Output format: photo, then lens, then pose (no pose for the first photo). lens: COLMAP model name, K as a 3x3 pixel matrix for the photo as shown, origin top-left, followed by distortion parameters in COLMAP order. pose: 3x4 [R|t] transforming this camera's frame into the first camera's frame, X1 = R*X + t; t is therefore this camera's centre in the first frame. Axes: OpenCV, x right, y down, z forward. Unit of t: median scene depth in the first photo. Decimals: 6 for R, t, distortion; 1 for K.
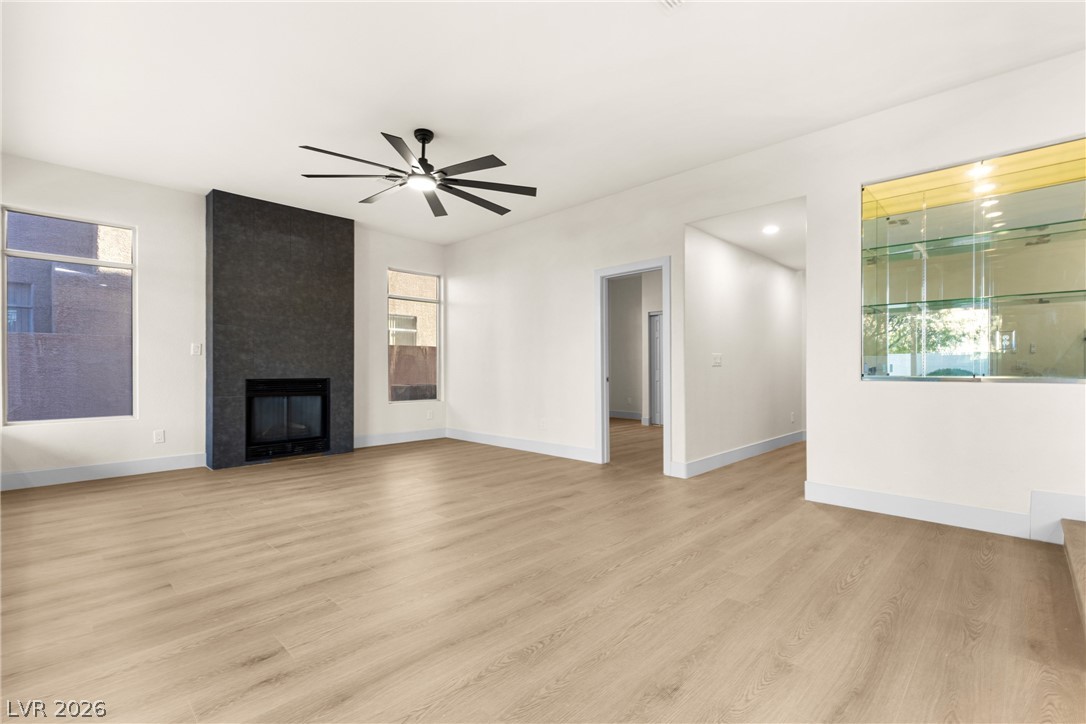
lens RADIAL K [[489.1, 0, 544.0], [0, 489.1, 370.2], [0, 0, 1]] dist [0.005936, 0.001879]
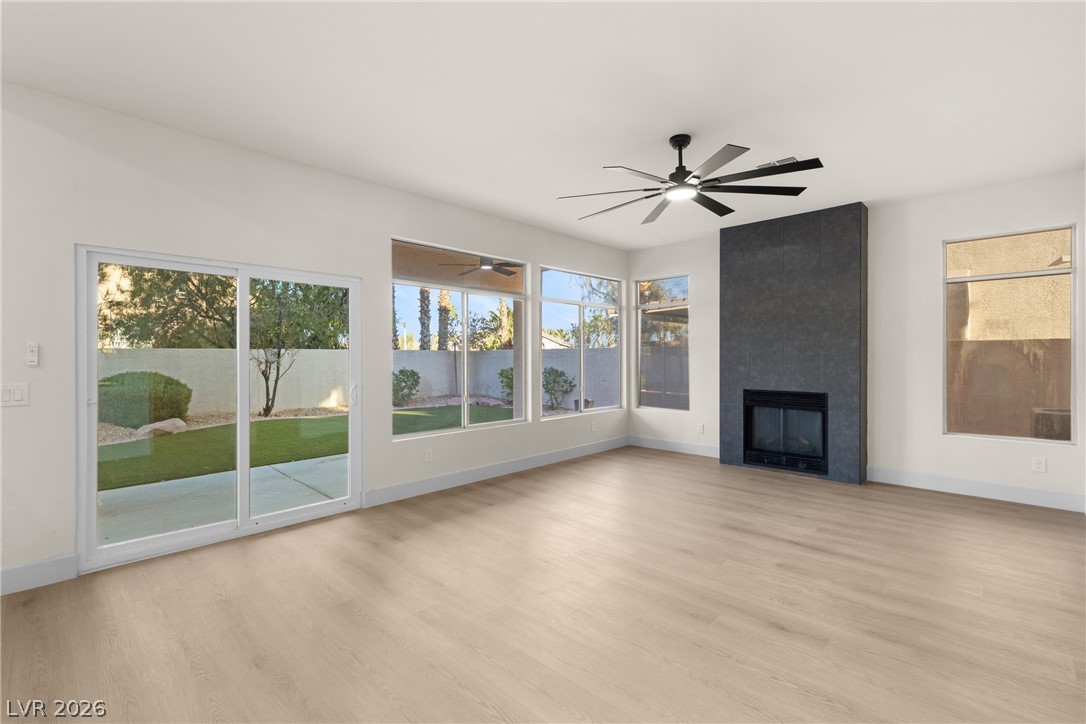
lens RADIAL K [[489.1, 0, 550.2], [0, 489.1, 358.9], [0, 0, 1]] dist [0.005936, 0.001879]
pose [[0.015400, 0.005433, -0.999867, 0.460449], [-0.000857, 0.999985, 0.005420, -0.052444], [0.999881, 0.000774, 0.015404, 0.509924]]
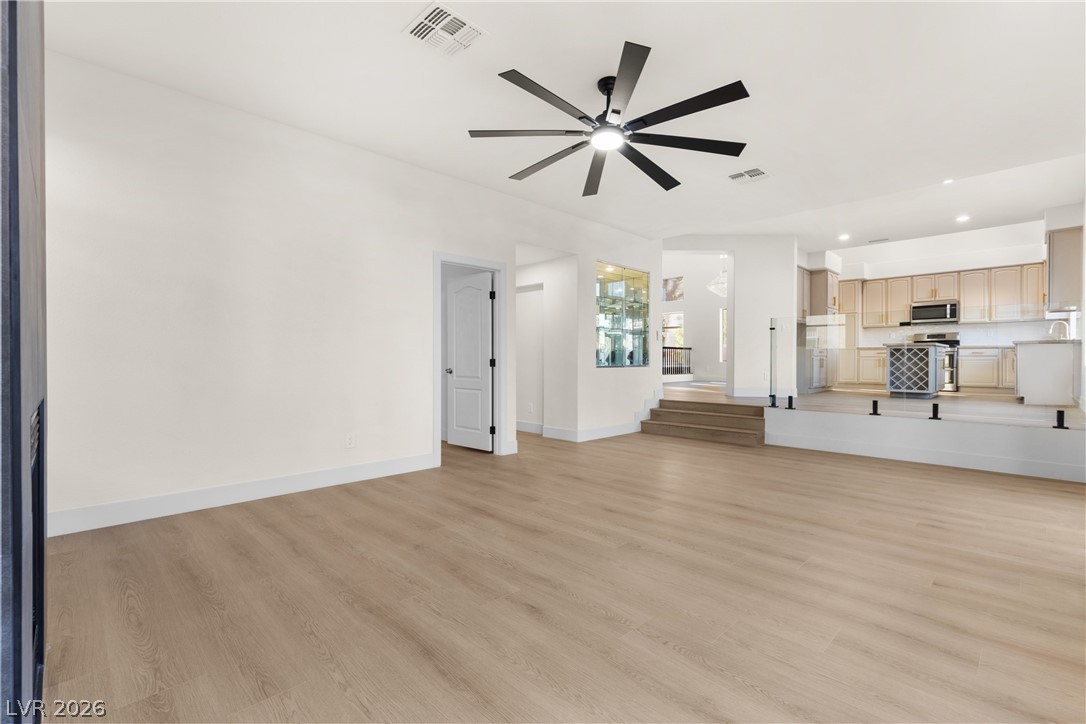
lens RADIAL K [[489.1, 0, 552.6], [0, 489.1, 360.2], [0, 0, 1]] dist [0.005936, 0.001879]
pose [[0.009694, 0.000589, 0.999953, -0.759082], [0.000609, 1.000000, -0.000595, -0.004305], [-0.999953, 0.000615, 0.009694, 0.750861]]
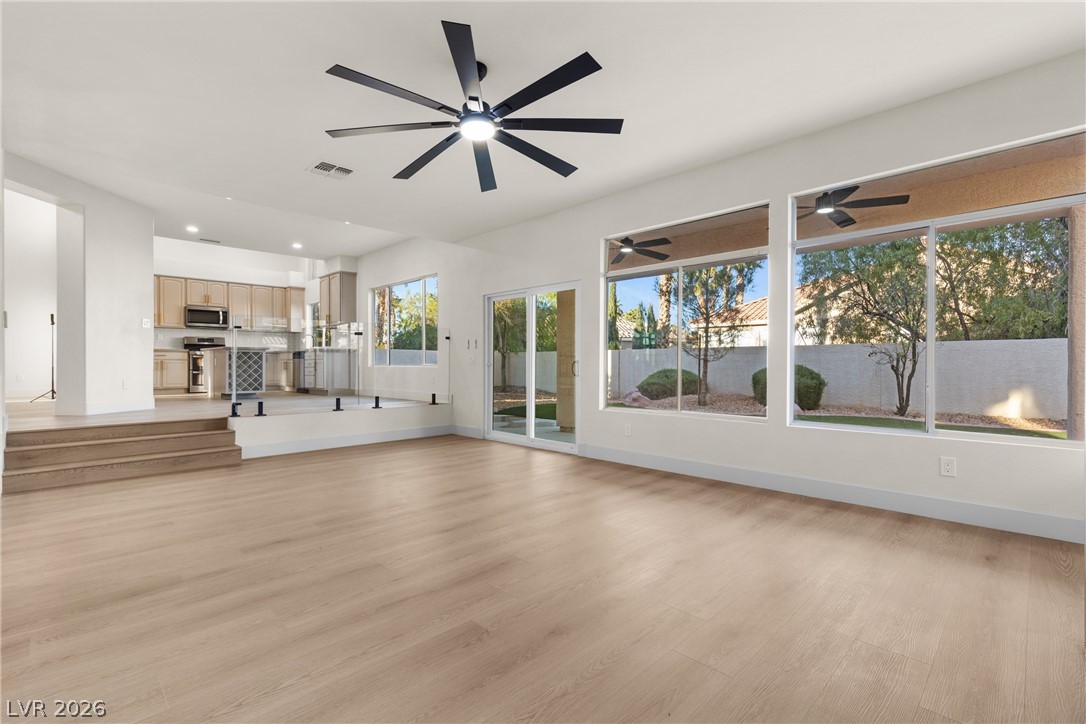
lens RADIAL K [[489.1, 0, 545.6], [0, 489.1, 363.8], [0, 0, 1]] dist [0.005936, 0.001879]
pose [[-0.999946, 0.000809, 0.010368, -0.256628], [0.000839, 0.999995, 0.002927, -0.005522], [-0.010365, 0.002935, -0.999942, 1.240237]]
